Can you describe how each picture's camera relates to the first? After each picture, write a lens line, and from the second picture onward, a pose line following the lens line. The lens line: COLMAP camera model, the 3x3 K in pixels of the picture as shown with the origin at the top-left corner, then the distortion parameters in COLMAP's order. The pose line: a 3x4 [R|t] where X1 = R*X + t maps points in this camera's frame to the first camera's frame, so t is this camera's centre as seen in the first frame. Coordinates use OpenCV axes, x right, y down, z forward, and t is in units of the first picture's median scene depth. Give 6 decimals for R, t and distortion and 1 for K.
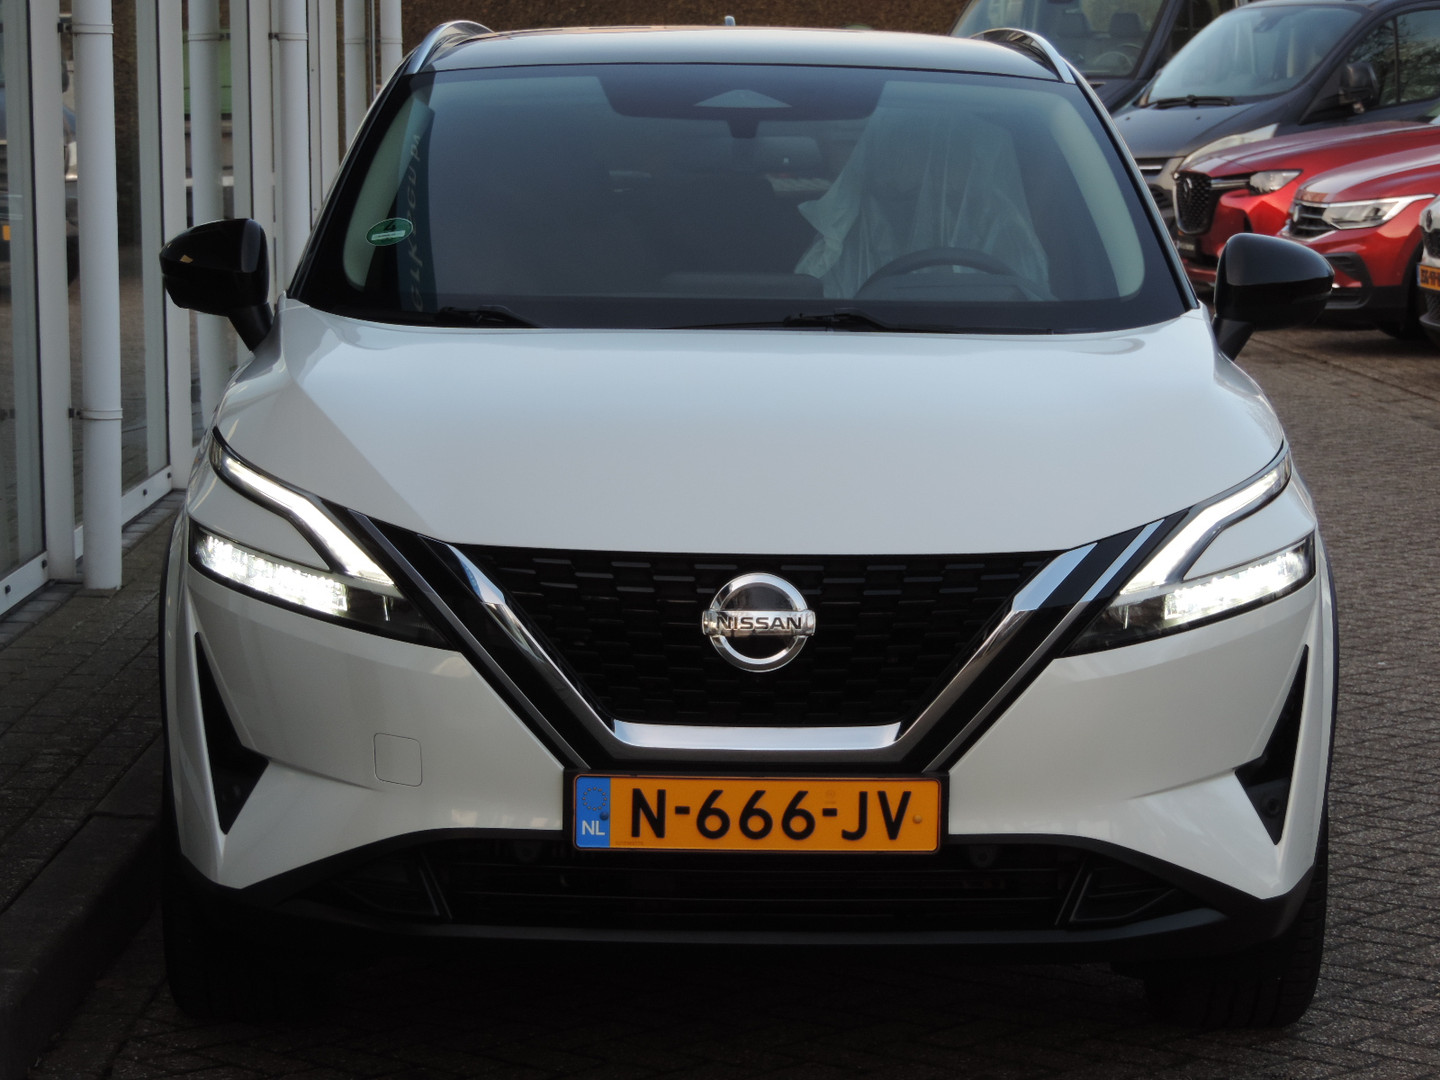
lens RADIAL K [[4408.1, 0, 721.3], [0, 4408.1, 542.3], [0, 0, 1]] dist [0.058879, 0.000000]
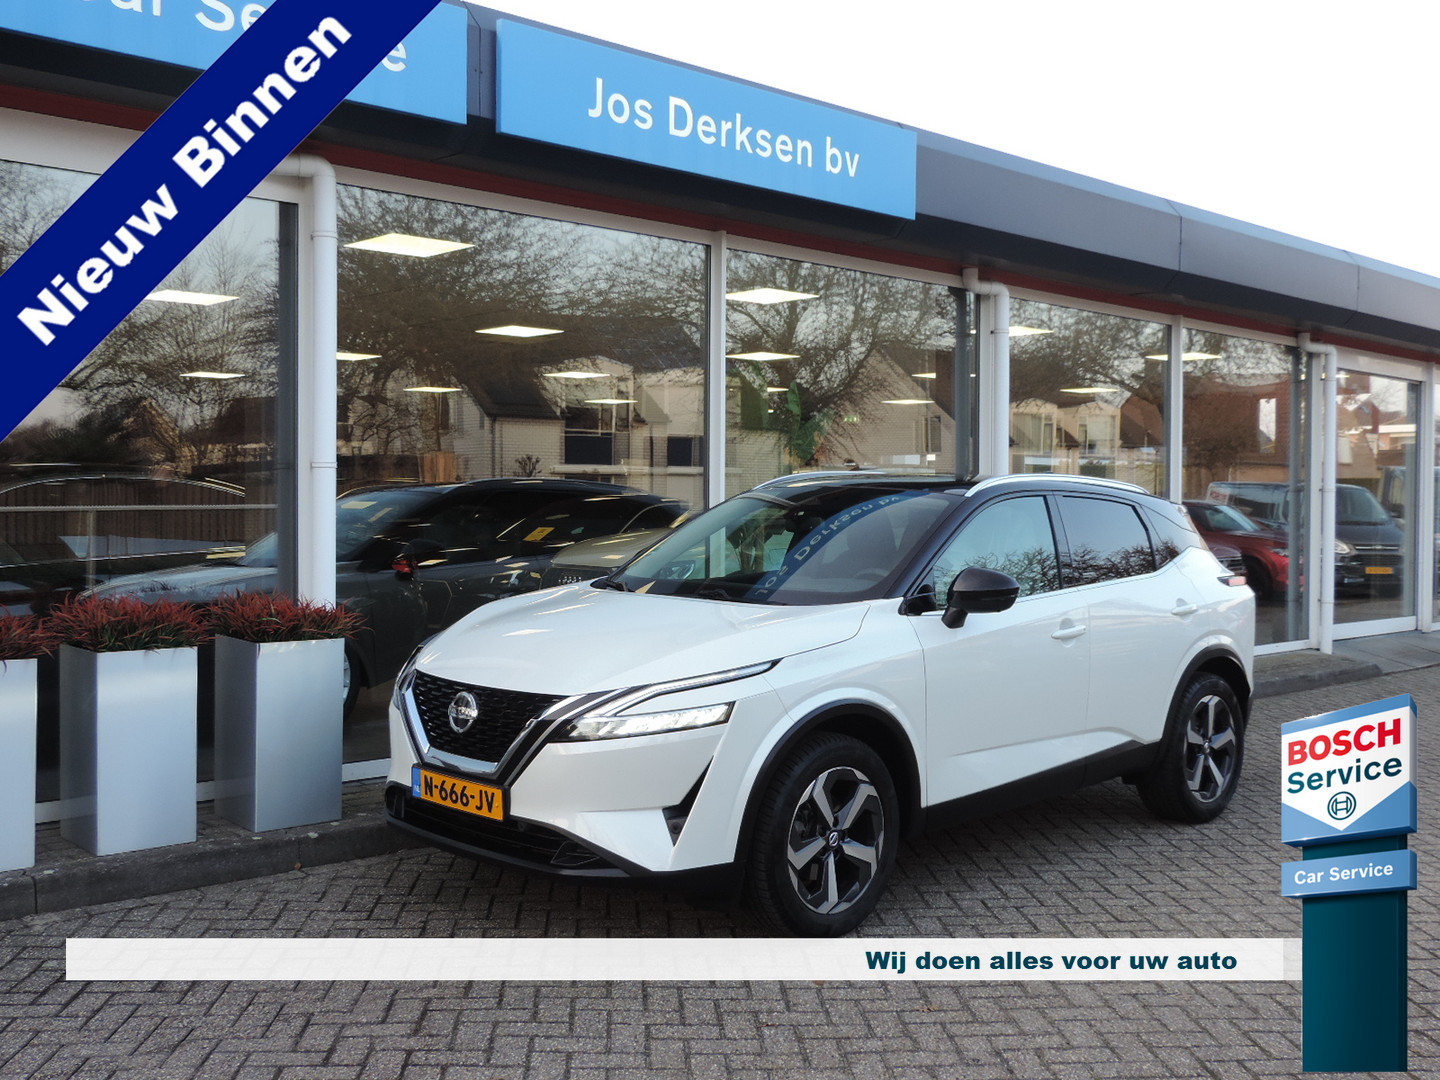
lens RADIAL K [[1481.9, 0, 723.6], [0, 1481.9, 525.7], [0, 0, 1]] dist [-0.071540, 0.000000]
pose [[0.701015, 0.014745, -0.712994, 0.676012], [-0.083789, 0.994564, -0.061814, -0.044853], [0.708207, 0.103074, 0.698440, 0.530864]]
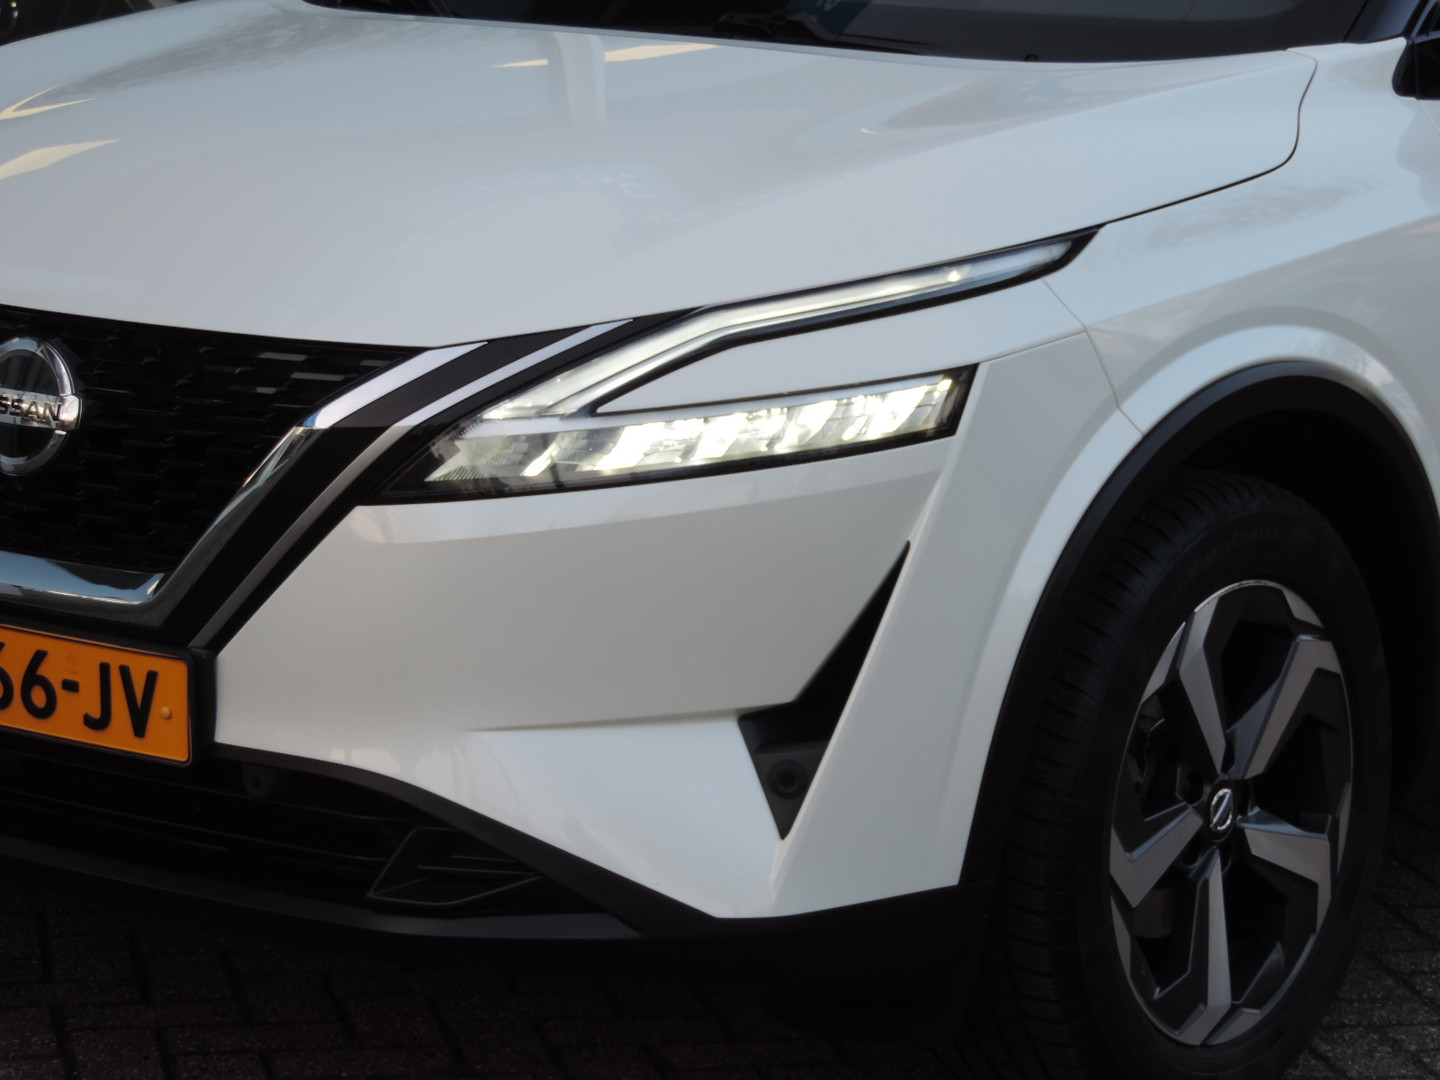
lens RADIAL K [[4408.1, 0, 718.7], [0, 4408.1, 538.1], [0, 0, 1]] dist [0.058879, 0.000000]
pose [[0.787368, 0.113662, -0.605915, 0.529114], [-0.089086, 0.993518, 0.070607, -0.021017], [0.610013, -0.001616, 0.792390, 0.505436]]
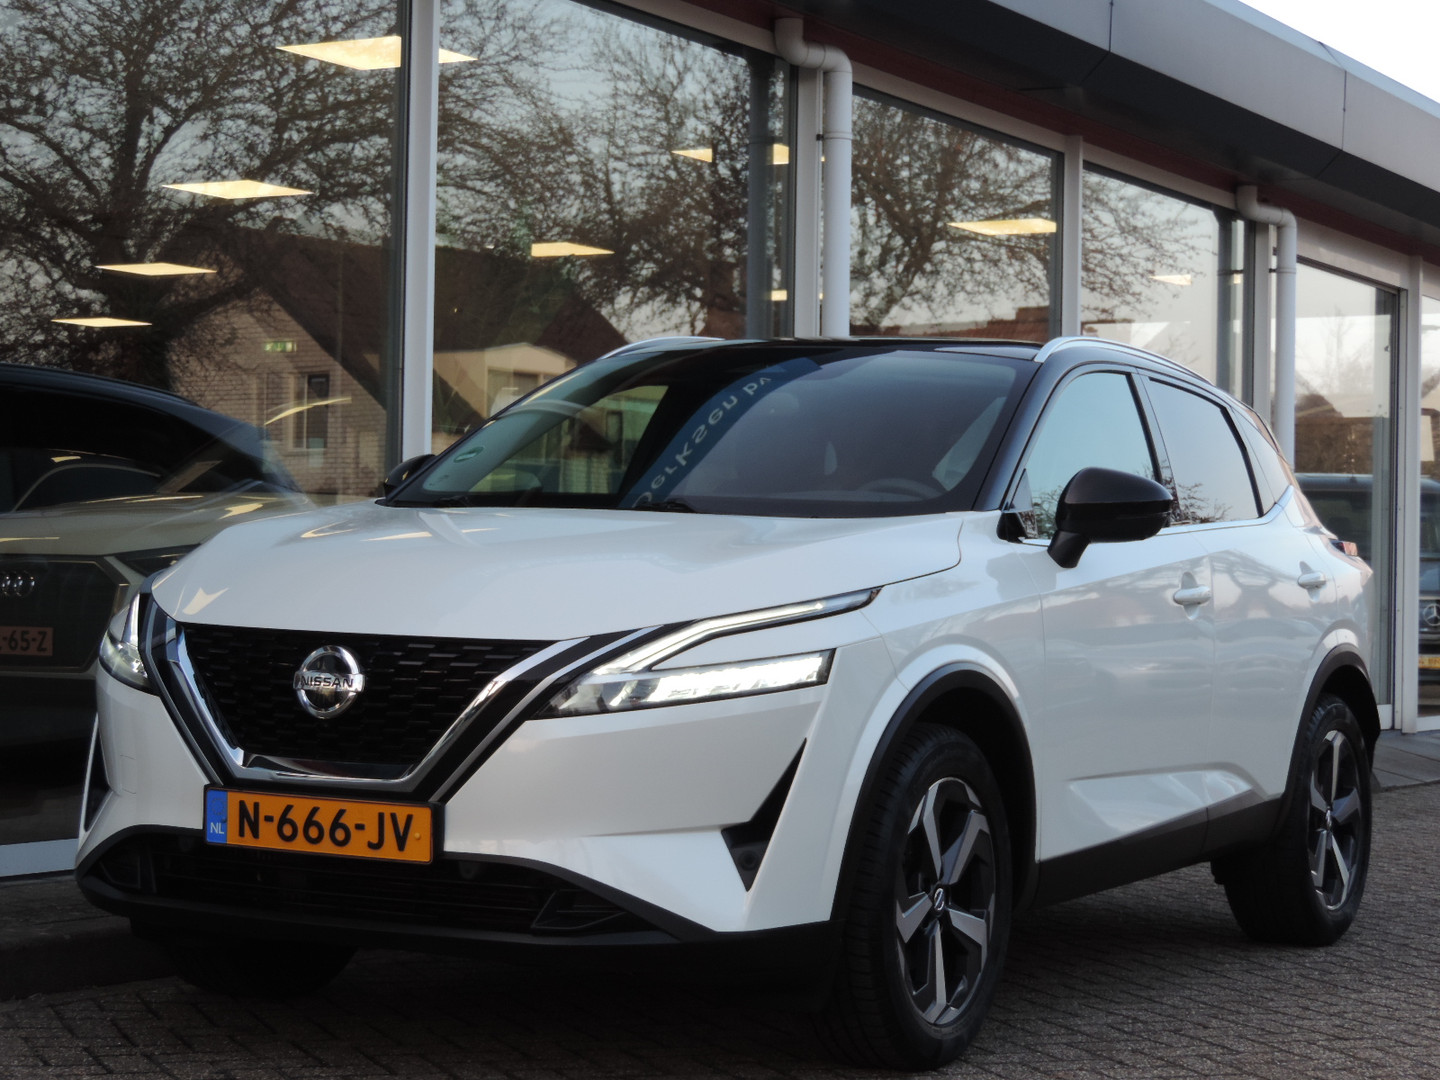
lens RADIAL K [[3037.9, 0, 718.2], [0, 3037.9, 541.4], [0, 0, 1]] dist [-0.085118, 0.000000]
pose [[0.876789, 0.011422, -0.480740, 0.554948], [-0.072120, 0.991534, -0.107977, 0.066717], [0.475437, 0.129344, 0.870190, 0.248305]]
